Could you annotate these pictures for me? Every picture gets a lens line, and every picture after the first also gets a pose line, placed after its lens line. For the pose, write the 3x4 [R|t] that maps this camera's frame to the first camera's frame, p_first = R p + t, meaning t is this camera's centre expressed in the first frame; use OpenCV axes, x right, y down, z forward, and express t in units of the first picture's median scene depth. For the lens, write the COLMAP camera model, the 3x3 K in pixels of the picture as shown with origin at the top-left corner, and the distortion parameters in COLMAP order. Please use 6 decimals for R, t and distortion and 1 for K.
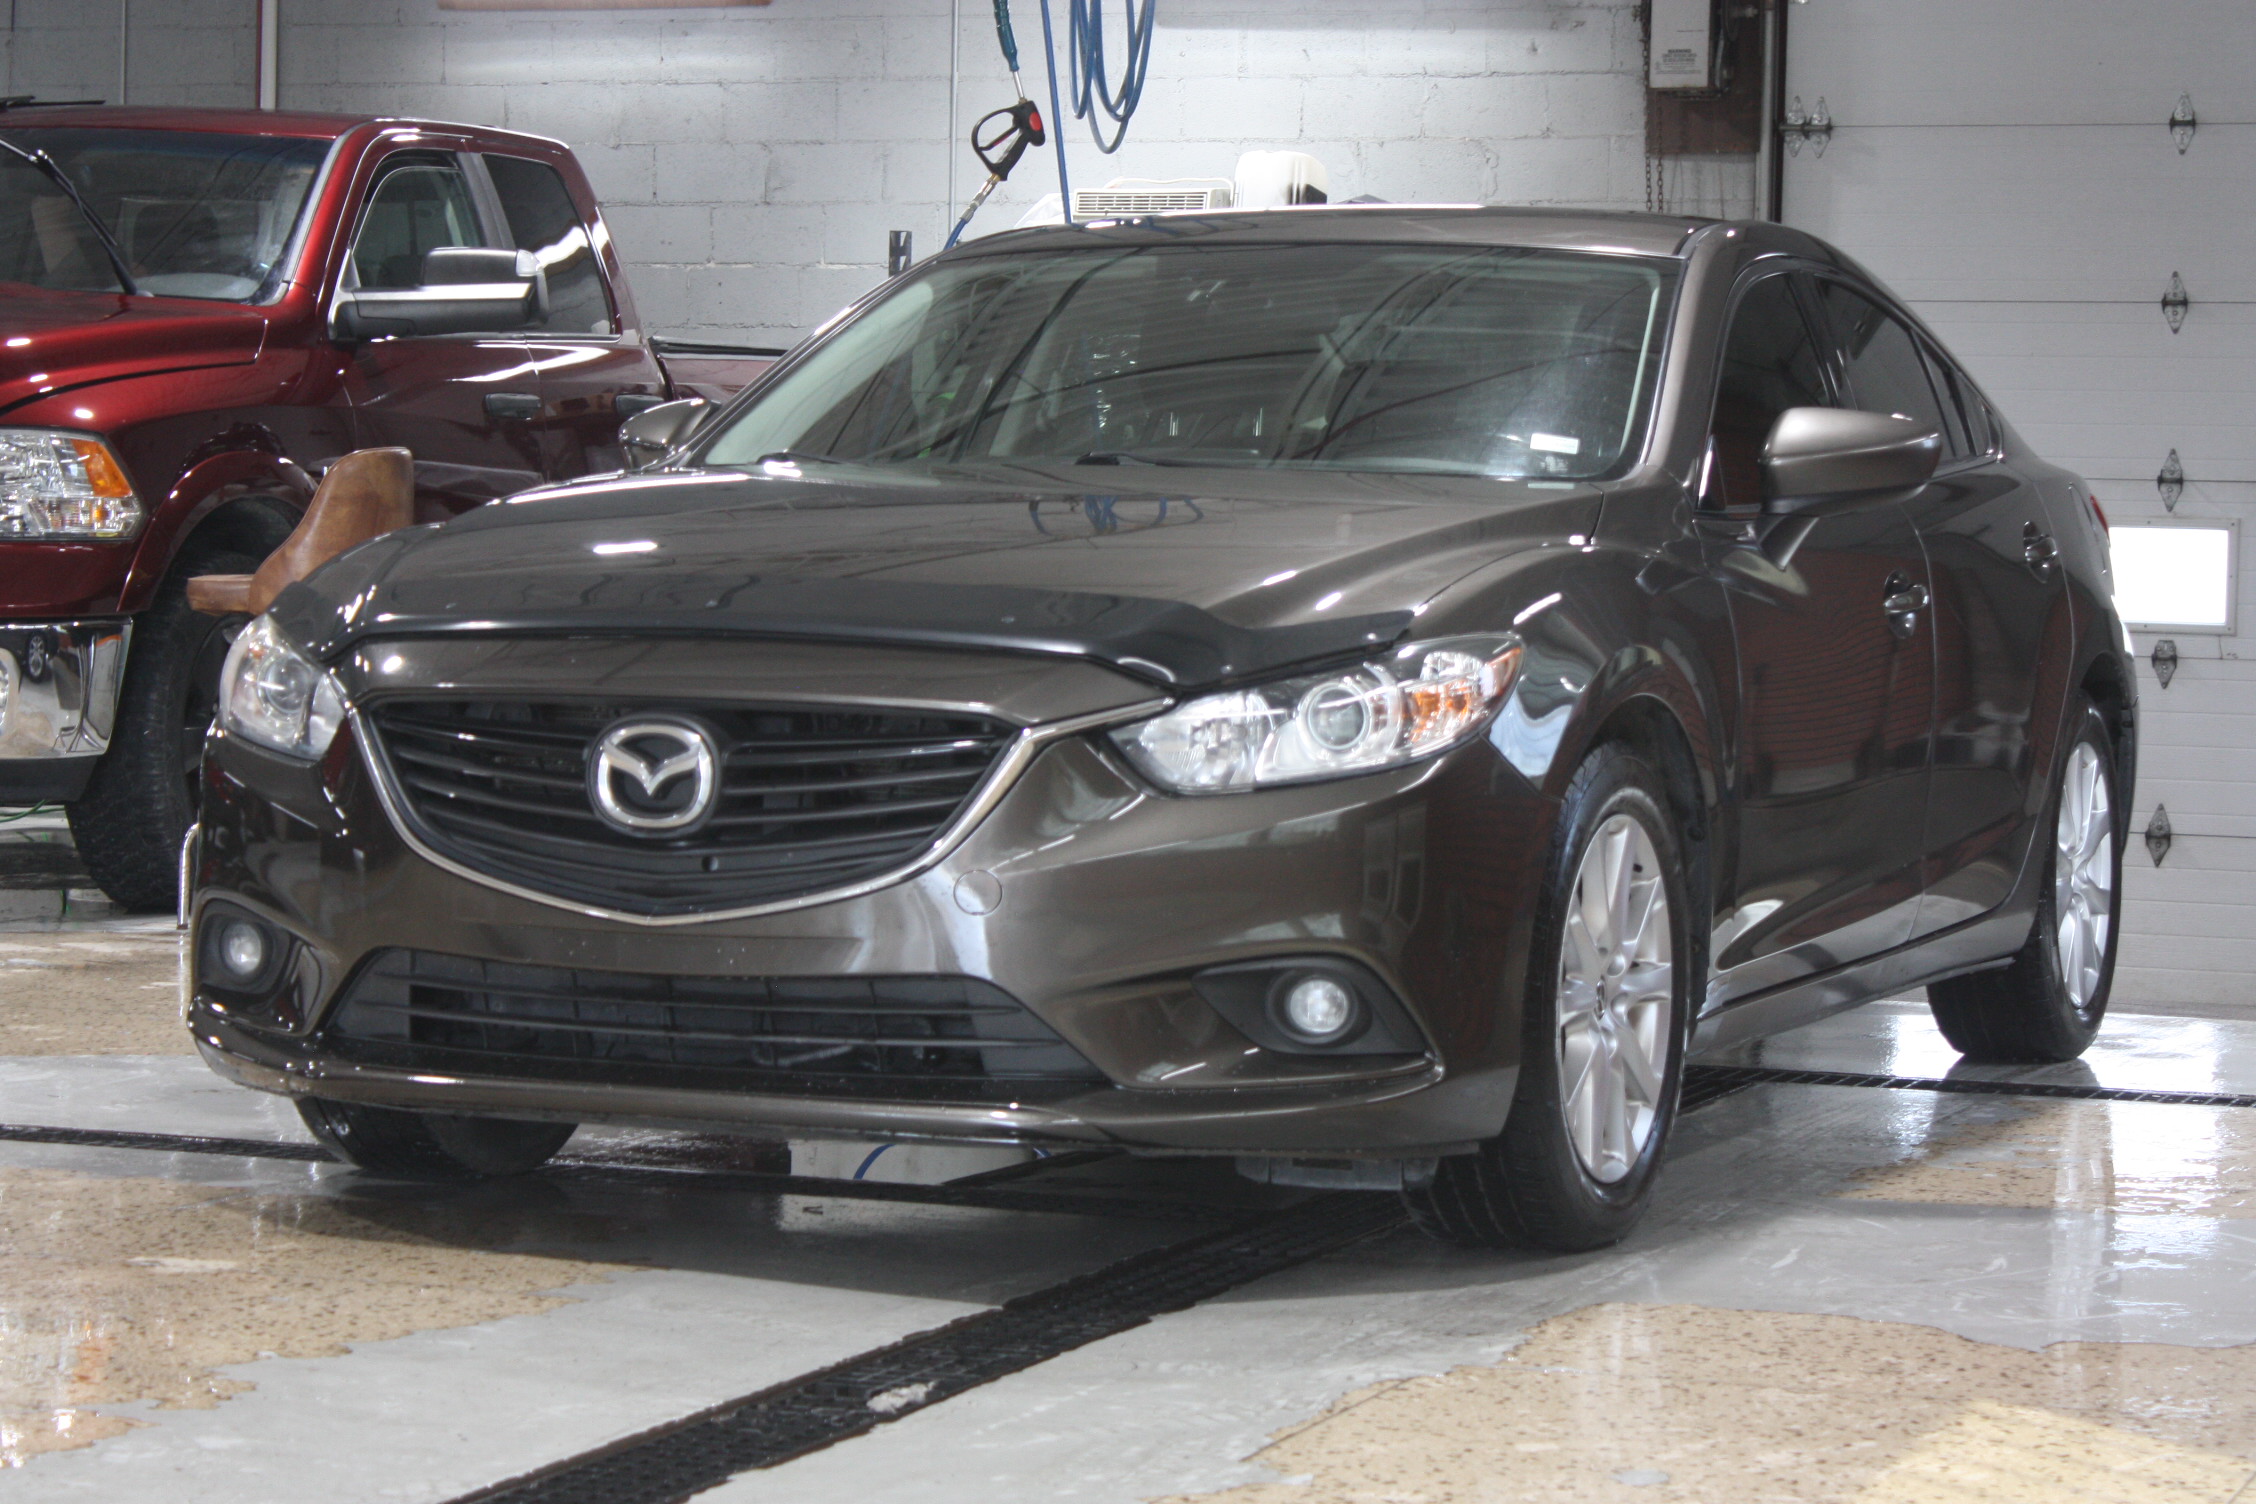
lens RADIAL K [[5514.0, 0, 1128.0], [0, 5514.0, 752.0], [0, 0, 1]] dist [0.089583, 0.812315]
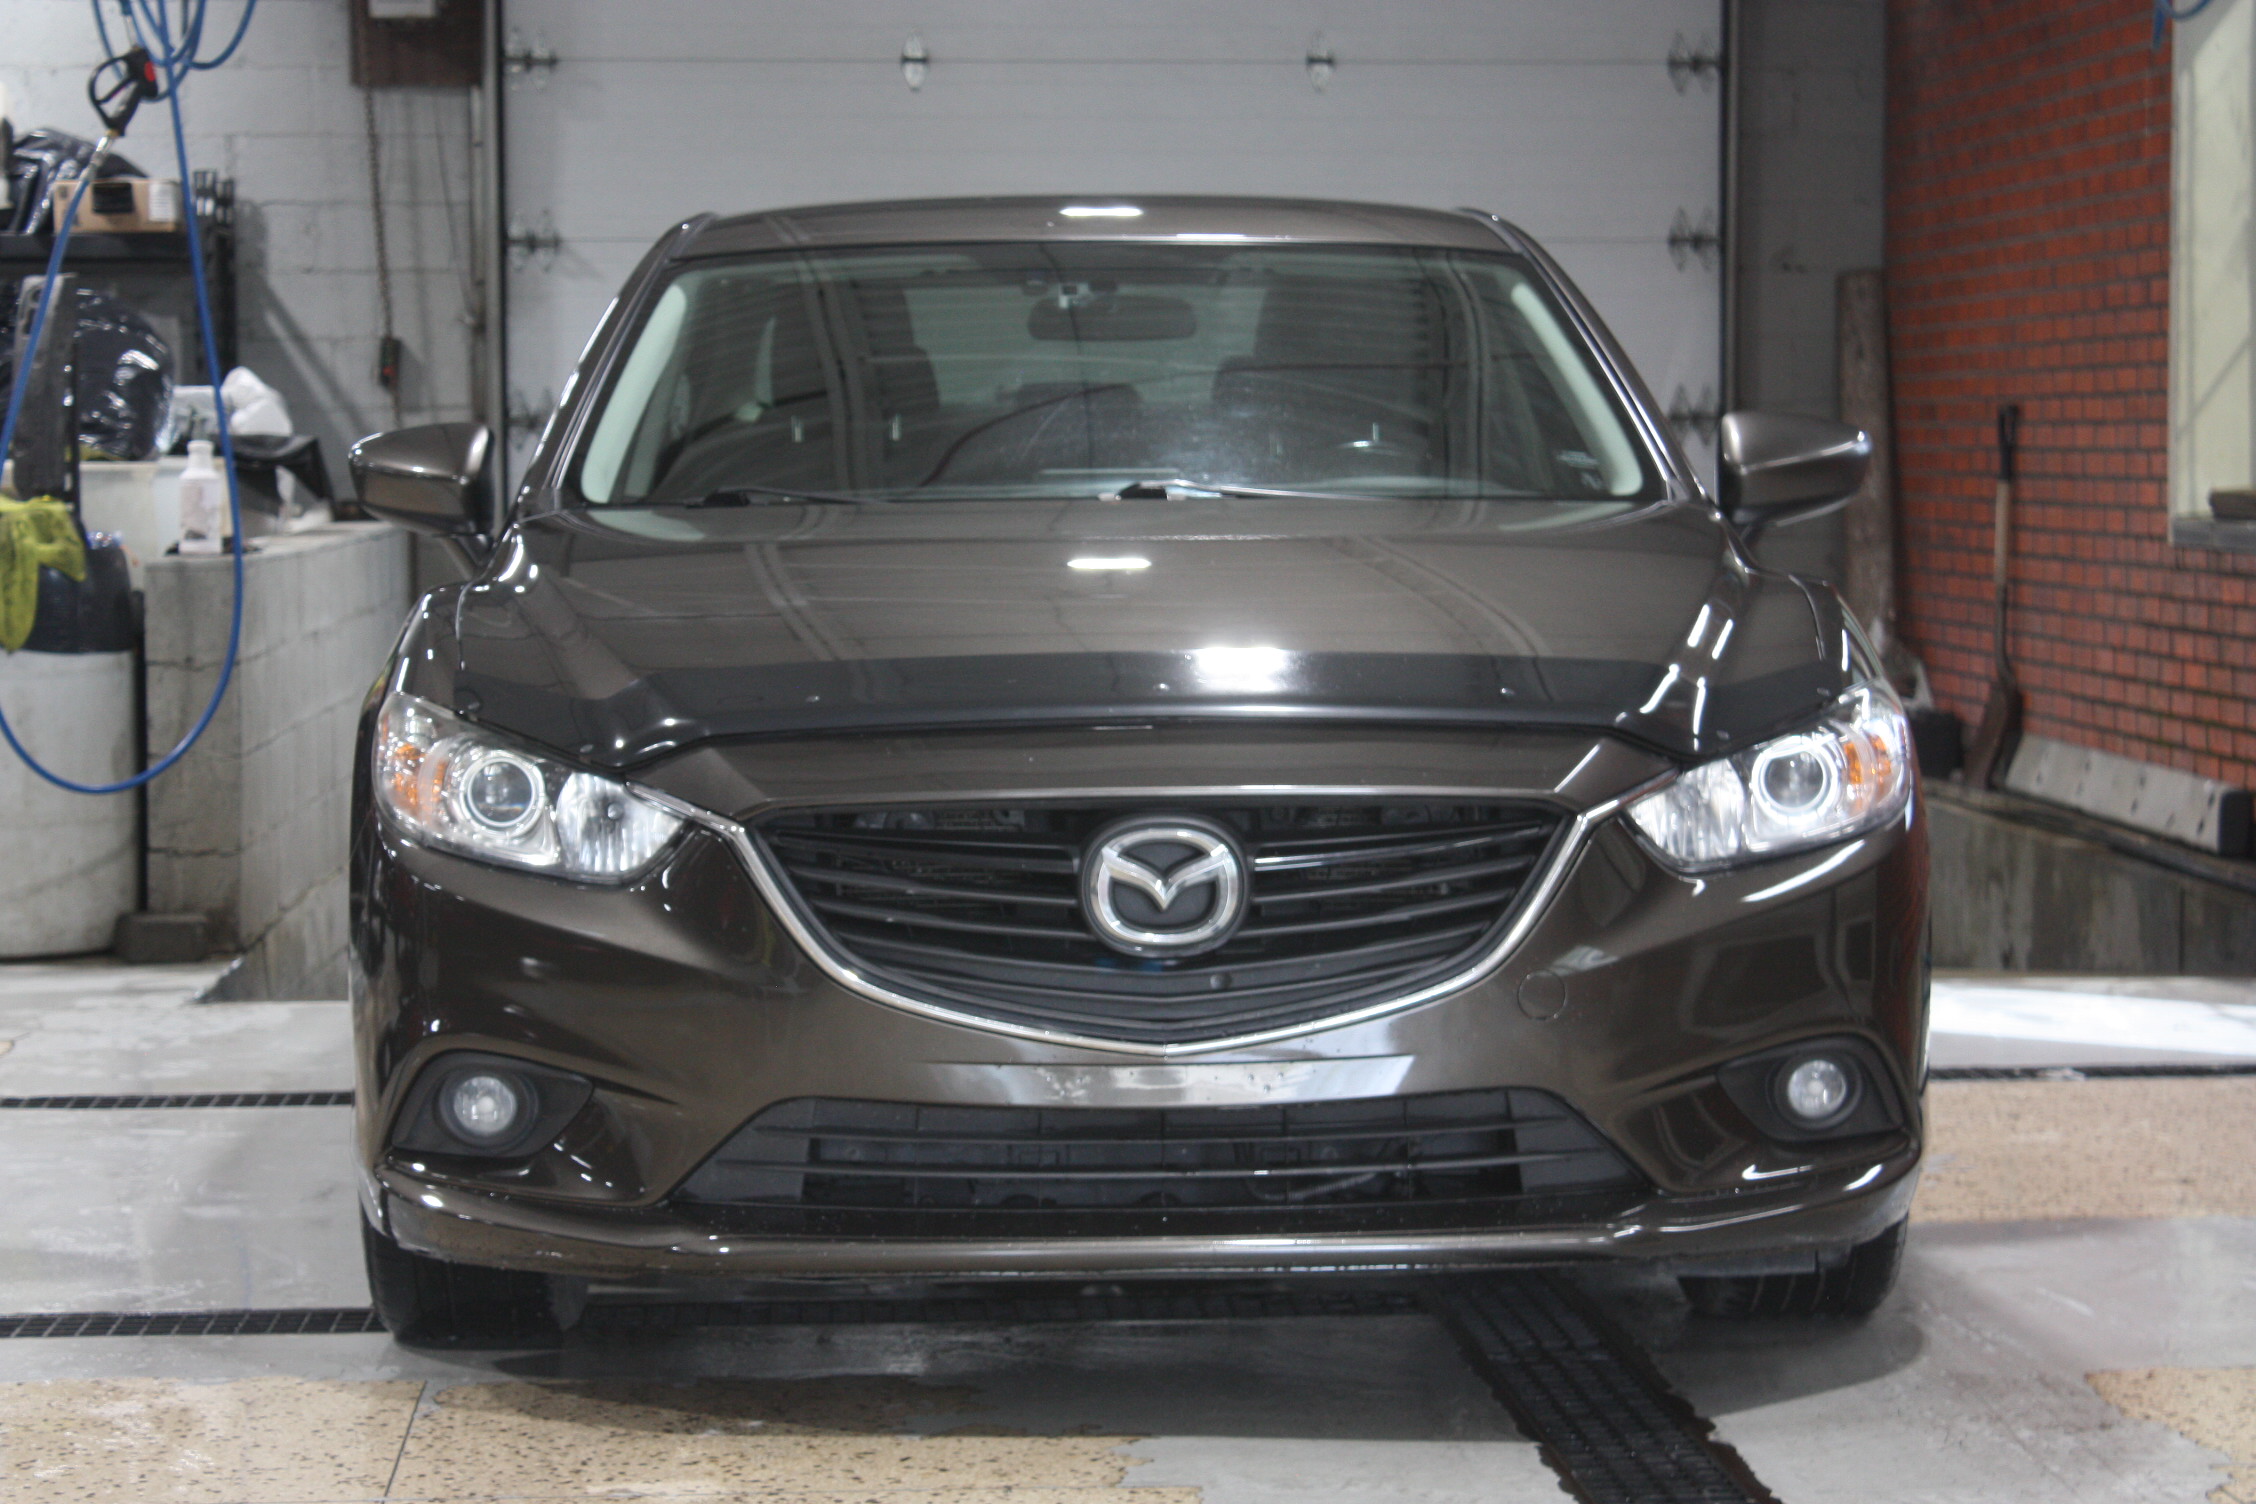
lens RADIAL K [[5514.0, 0, 1128.0], [0, 5514.0, 752.0], [0, 0, 1]] dist [0.089583, 0.812315]
pose [[0.905092, -0.051841, 0.422045, -0.457029], [0.042348, 0.998595, 0.031843, -0.044947], [-0.423103, -0.010948, 0.906016, 0.199502]]
